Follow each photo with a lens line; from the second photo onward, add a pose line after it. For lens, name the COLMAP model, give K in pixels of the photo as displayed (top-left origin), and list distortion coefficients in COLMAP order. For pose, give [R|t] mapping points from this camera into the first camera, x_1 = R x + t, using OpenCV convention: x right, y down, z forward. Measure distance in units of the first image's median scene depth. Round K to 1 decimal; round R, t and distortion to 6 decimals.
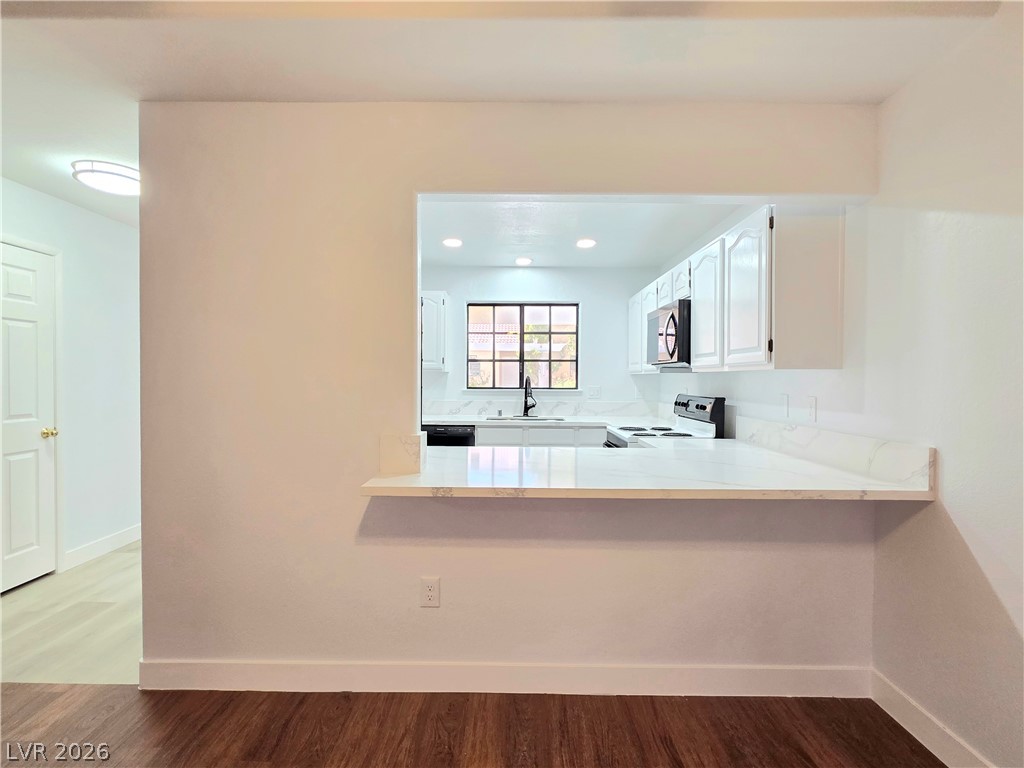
lens RADIAL K [[512.5, 0, 509.0], [0, 512.5, 383.0], [0, 0, 1]] dist [0.000983, -0.000077]
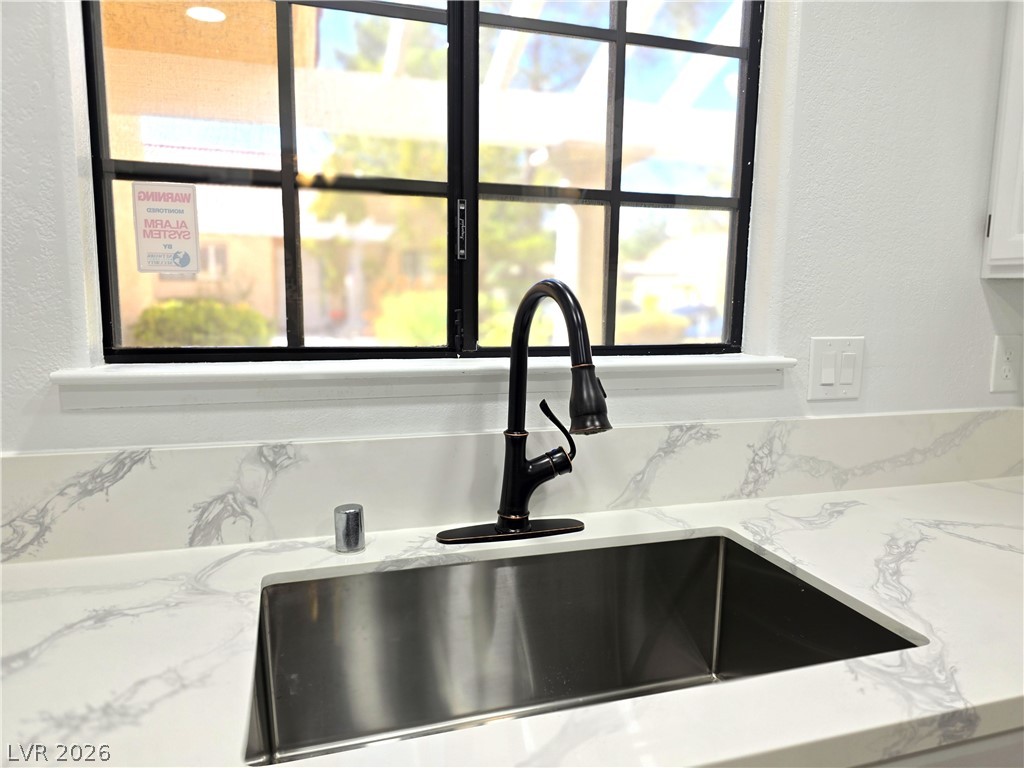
lens RADIAL K [[684.8, 0, 508.1], [0, 684.8, 378.3], [0, 0, 1]] dist [0.014423, -0.004459]
pose [[0.950361, -0.030218, 0.309679, -0.041452], [-0.007388, 0.992801, 0.119550, -0.010866], [-0.311062, -0.115904, 0.943296, 0.963448]]
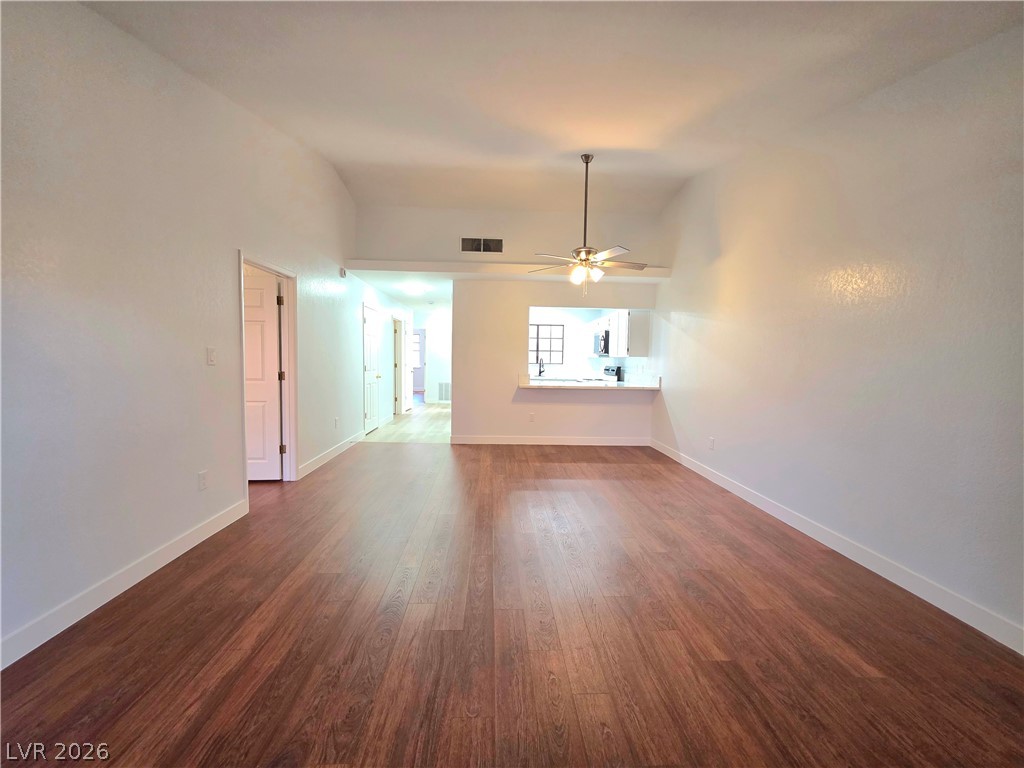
lens RADIAL K [[412.4, 0, 509.2], [0, 412.4, 383.5], [0, 0, 1]] dist [0.000693, 0.000261]
pose [[0.998590, 0.009042, 0.052312, -0.232110], [-0.011548, 0.998790, 0.047801, 0.016124], [-0.051817, -0.048338, 0.997486, -0.937948]]
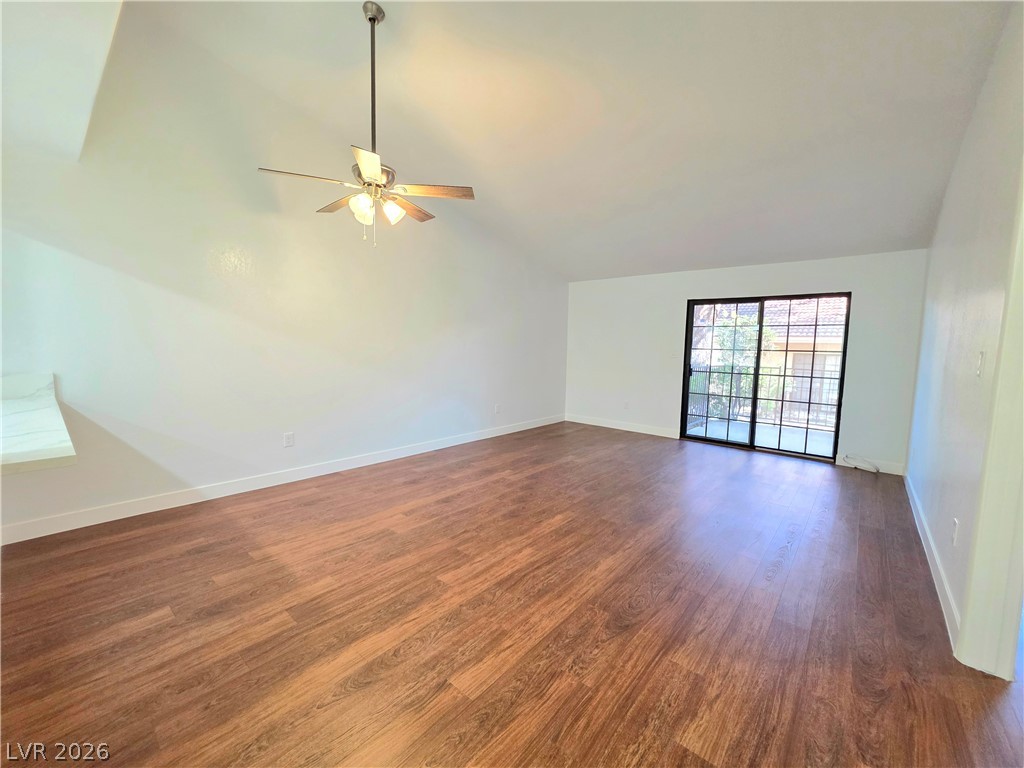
lens RADIAL K [[412.4, 0, 509.2], [0, 412.4, 383.5], [0, 0, 1]] dist [0.000693, 0.000261]
pose [[-0.763234, -0.077228, 0.641491, -0.585444], [-0.013866, 0.994560, 0.103235, -0.005239], [-0.645974, 0.069898, -0.760153, 0.453718]]
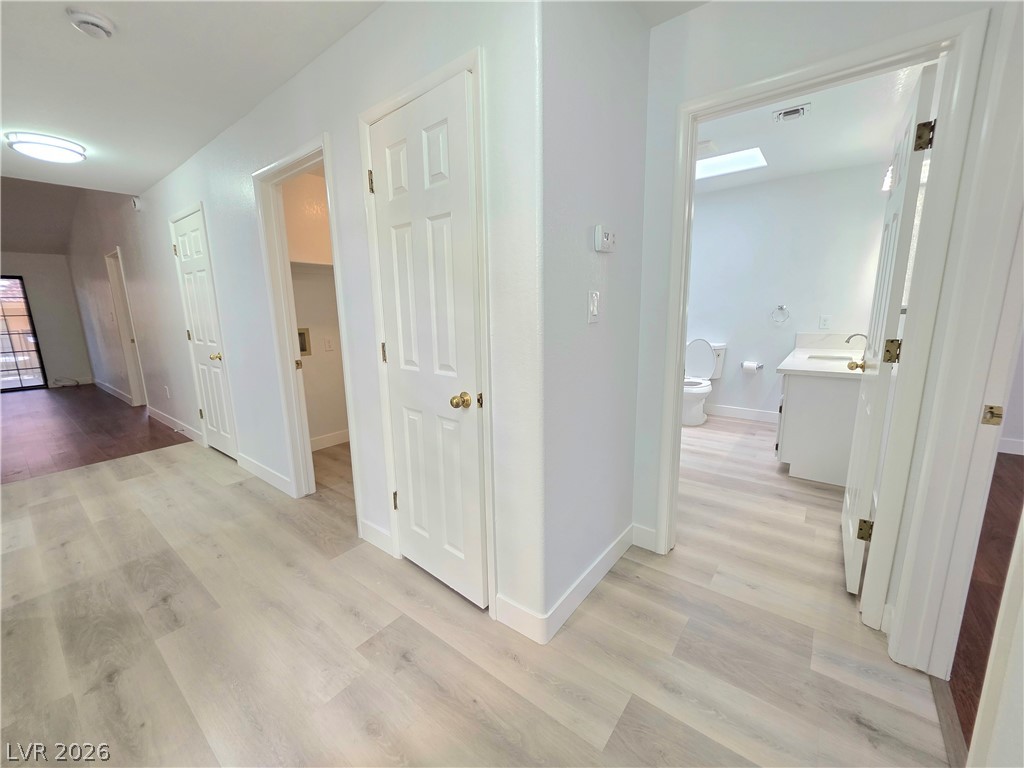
lens RADIAL K [[412.4, 0, 509.2], [0, 412.4, 383.5], [0, 0, 1]] dist [0.000693, 0.000261]
pose [[-0.613639, 0.153896, -0.774444, -0.401602], [0.007431, 0.981904, 0.189234, -0.020495], [0.789551, 0.110366, -0.603679, 1.675296]]
